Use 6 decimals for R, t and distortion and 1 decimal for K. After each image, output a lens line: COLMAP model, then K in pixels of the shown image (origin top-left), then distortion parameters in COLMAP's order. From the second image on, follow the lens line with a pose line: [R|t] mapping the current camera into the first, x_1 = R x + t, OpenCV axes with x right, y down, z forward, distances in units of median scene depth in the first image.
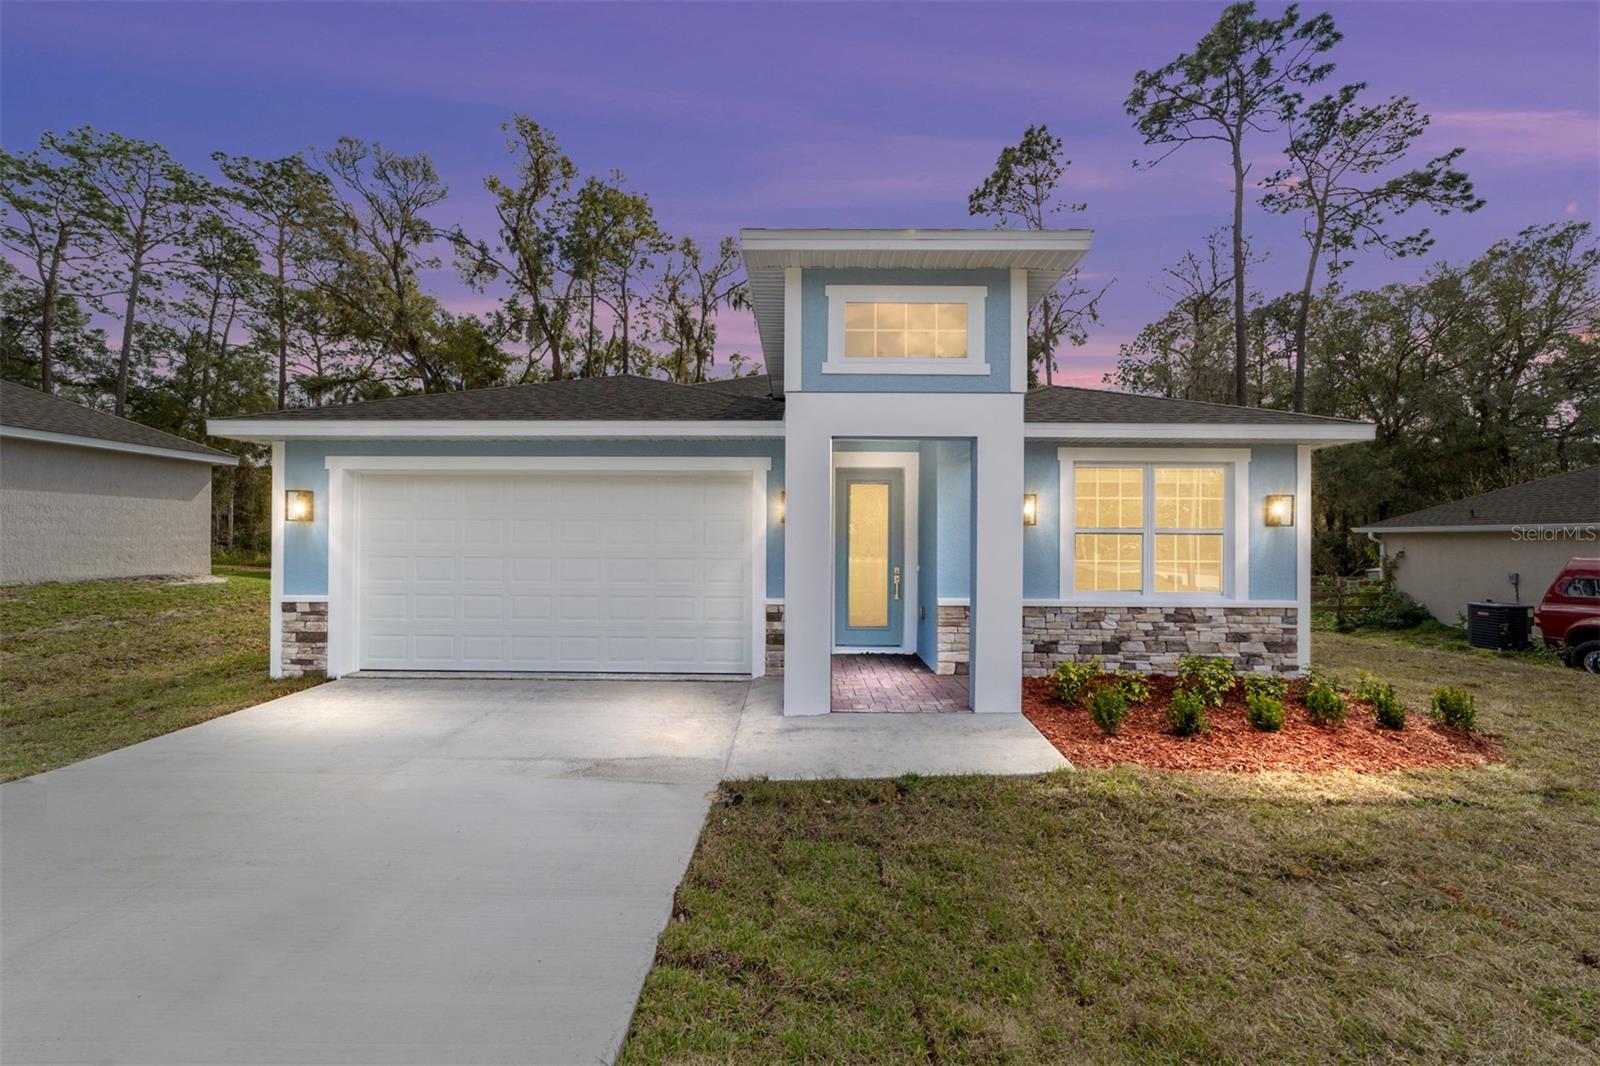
lens RADIAL K [[614.3, 0, 795.8], [0, 614.3, 536.3], [0, 0, 1]] dist [-0.013261, 0.005736]
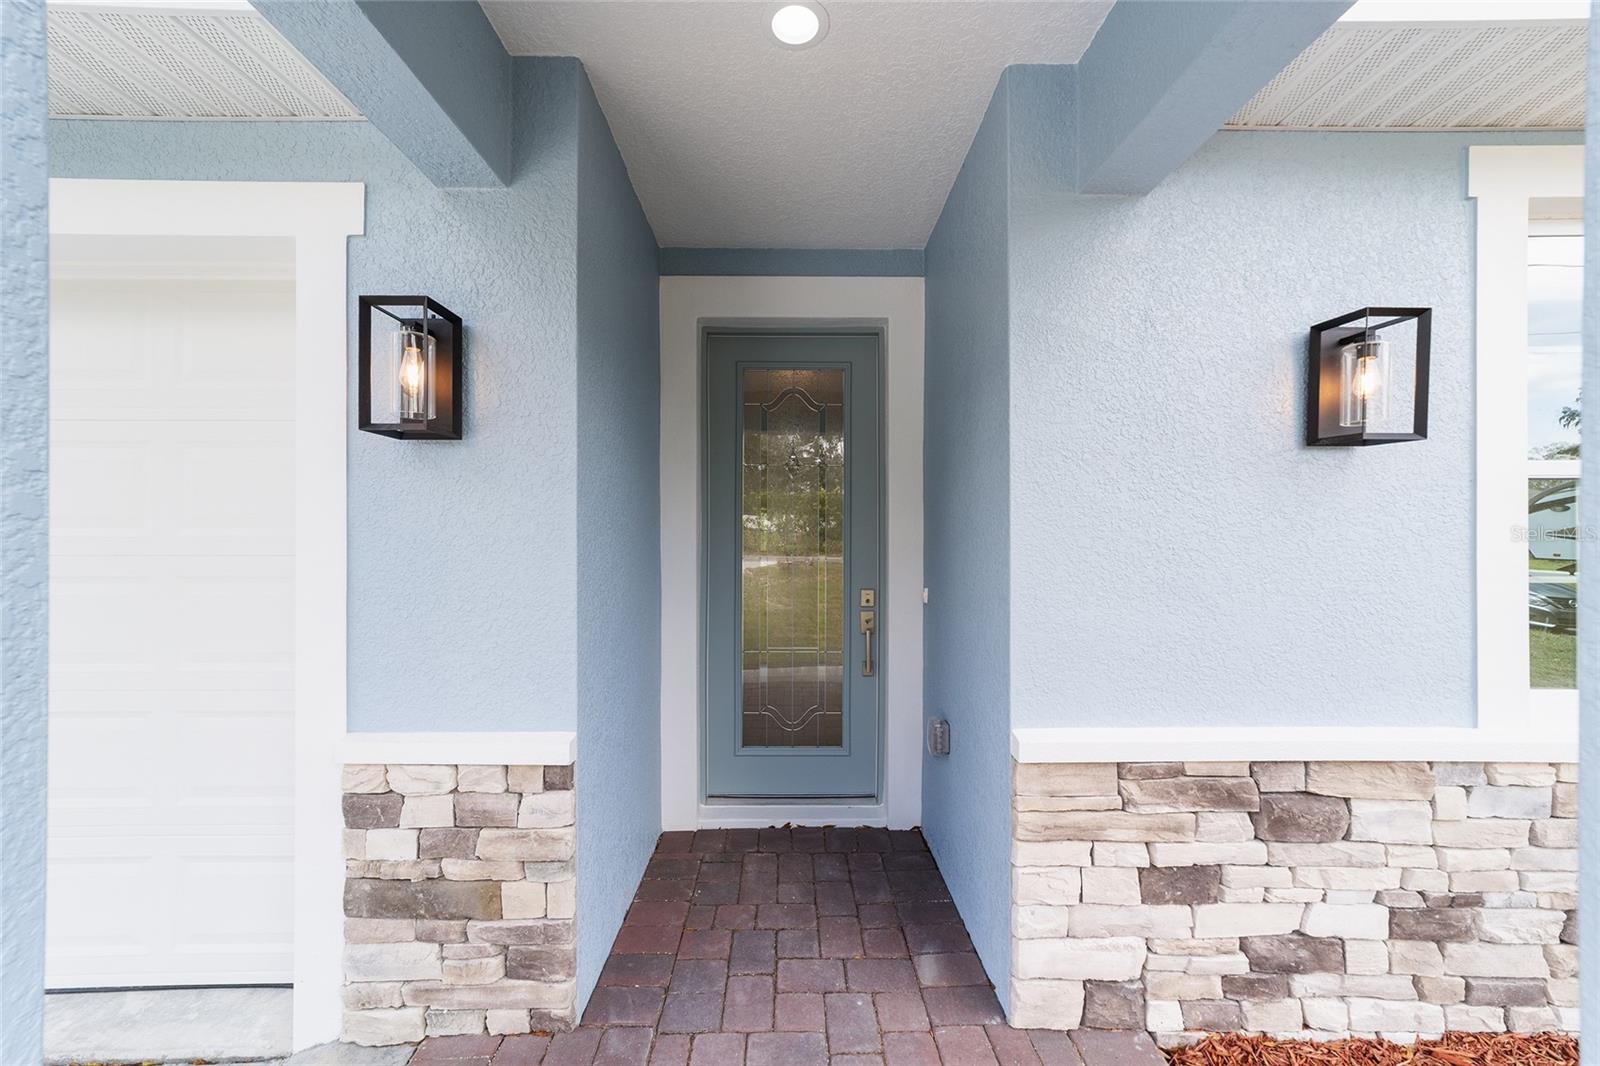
lens RADIAL K [[614.3, 0, 800.2], [0, 614.3, 532.4], [0, 0, 1]] dist [-0.013261, 0.005736]
pose [[0.999714, -0.005937, 0.023162, 0.136939], [0.005764, 0.999955, 0.007521, 0.015479], [-0.023205, -0.007385, 0.999703, 0.749770]]
